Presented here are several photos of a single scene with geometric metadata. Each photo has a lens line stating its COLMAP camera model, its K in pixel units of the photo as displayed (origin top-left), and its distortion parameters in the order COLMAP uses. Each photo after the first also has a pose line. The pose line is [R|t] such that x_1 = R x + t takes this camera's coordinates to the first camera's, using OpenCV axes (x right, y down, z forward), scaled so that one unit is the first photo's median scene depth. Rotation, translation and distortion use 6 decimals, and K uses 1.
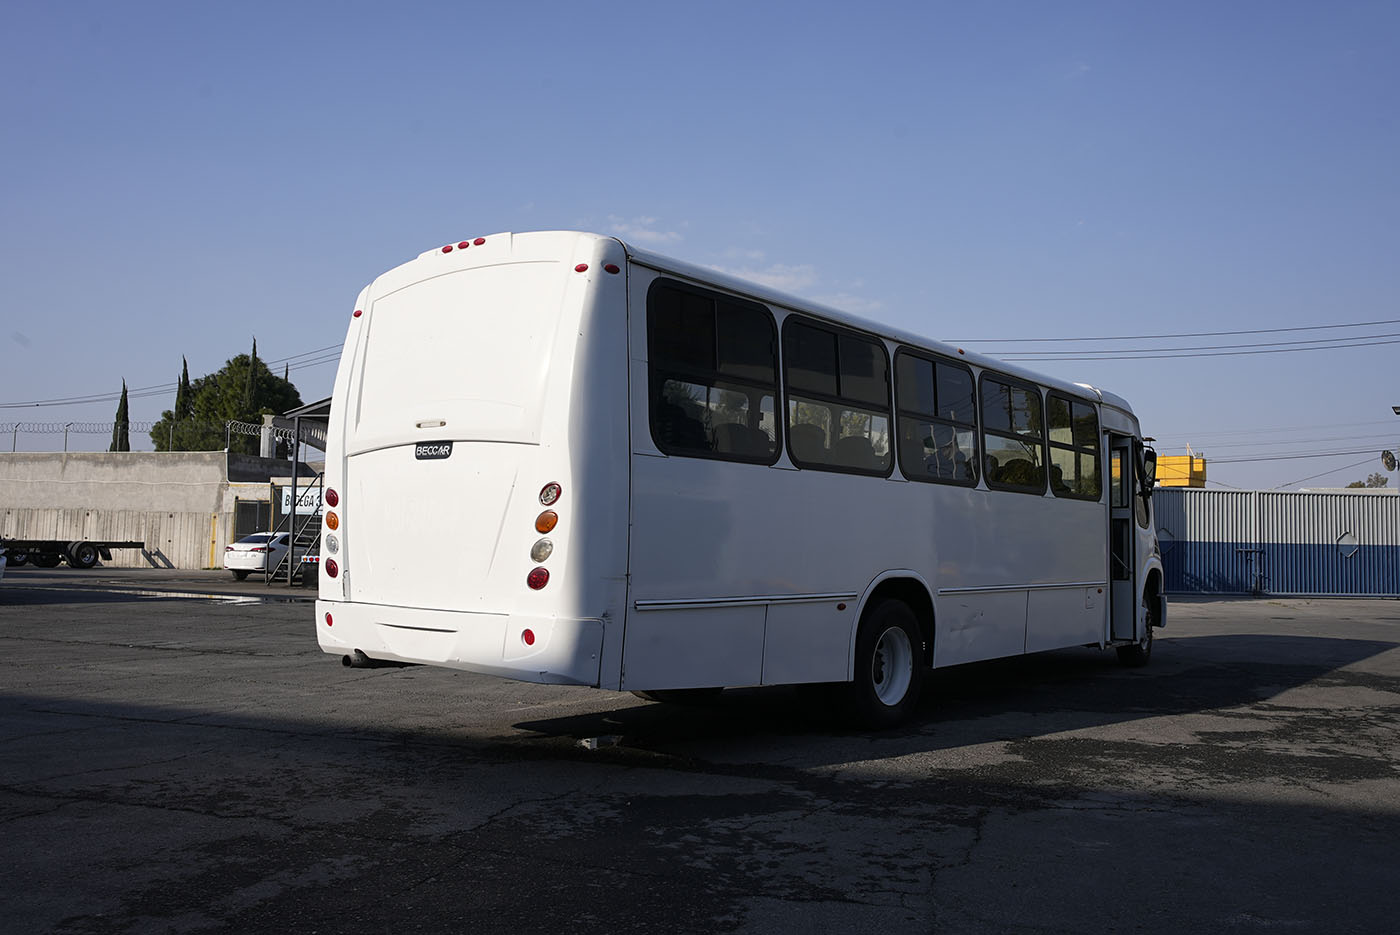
lens RADIAL K [[1167.4, 0, 700.0], [0, 1167.4, 467.5], [0, 0, 1]] dist [-0.138175, 0.204046]
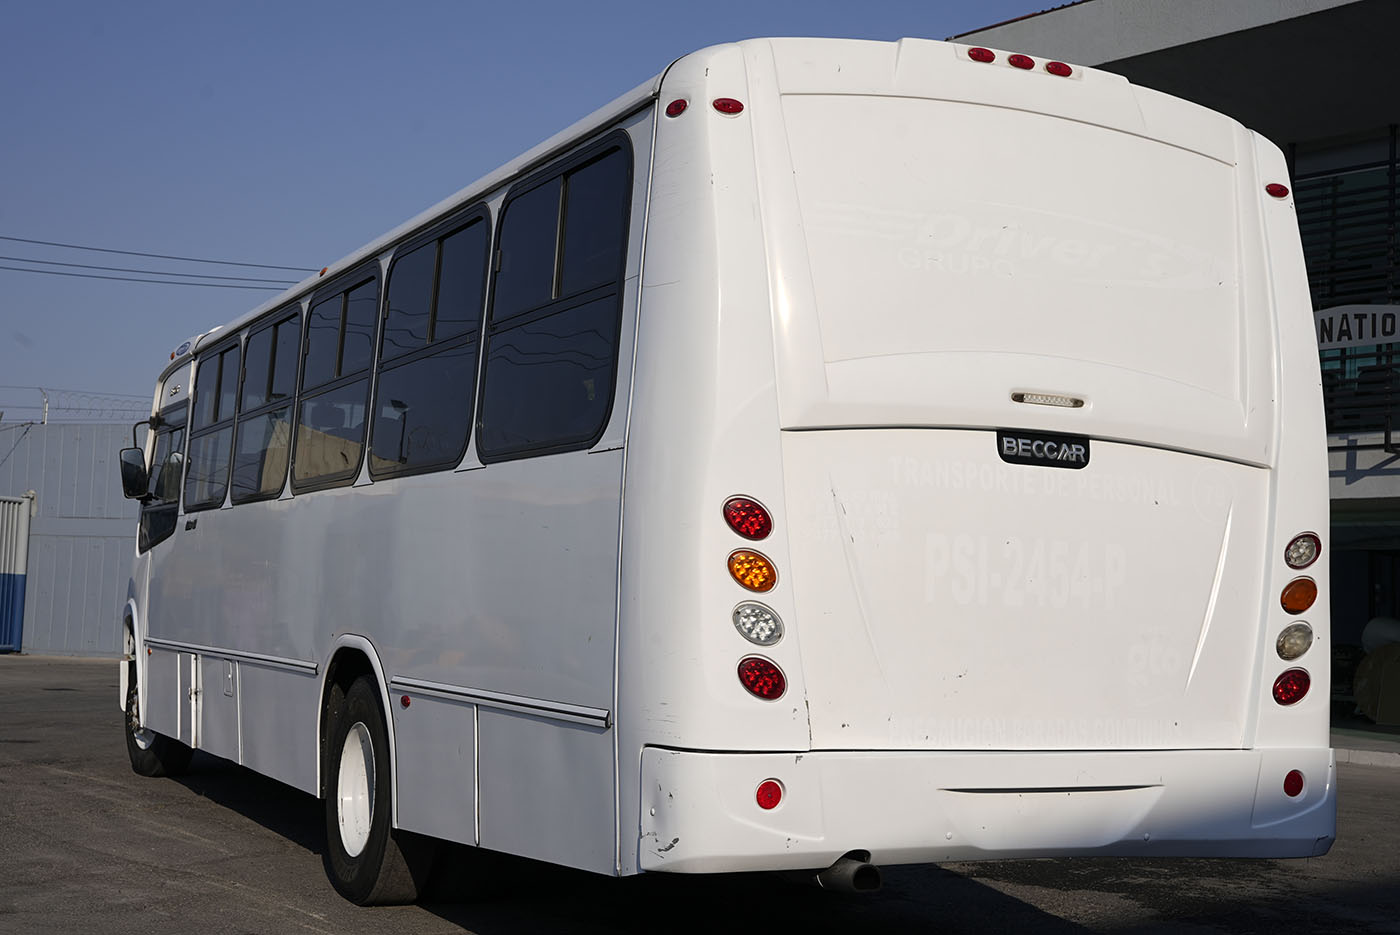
lens RADIAL K [[1890.2, 0, 699.8], [0, 1890.2, 491.1], [0, 0, 1]] dist [0.095973, 0.001447]
pose [[0.419474, 0.056778, 0.905990, -1.077760], [-0.081347, 0.996378, -0.024778, 0.038366], [-0.904115, -0.063306, 0.422573, 0.776187]]
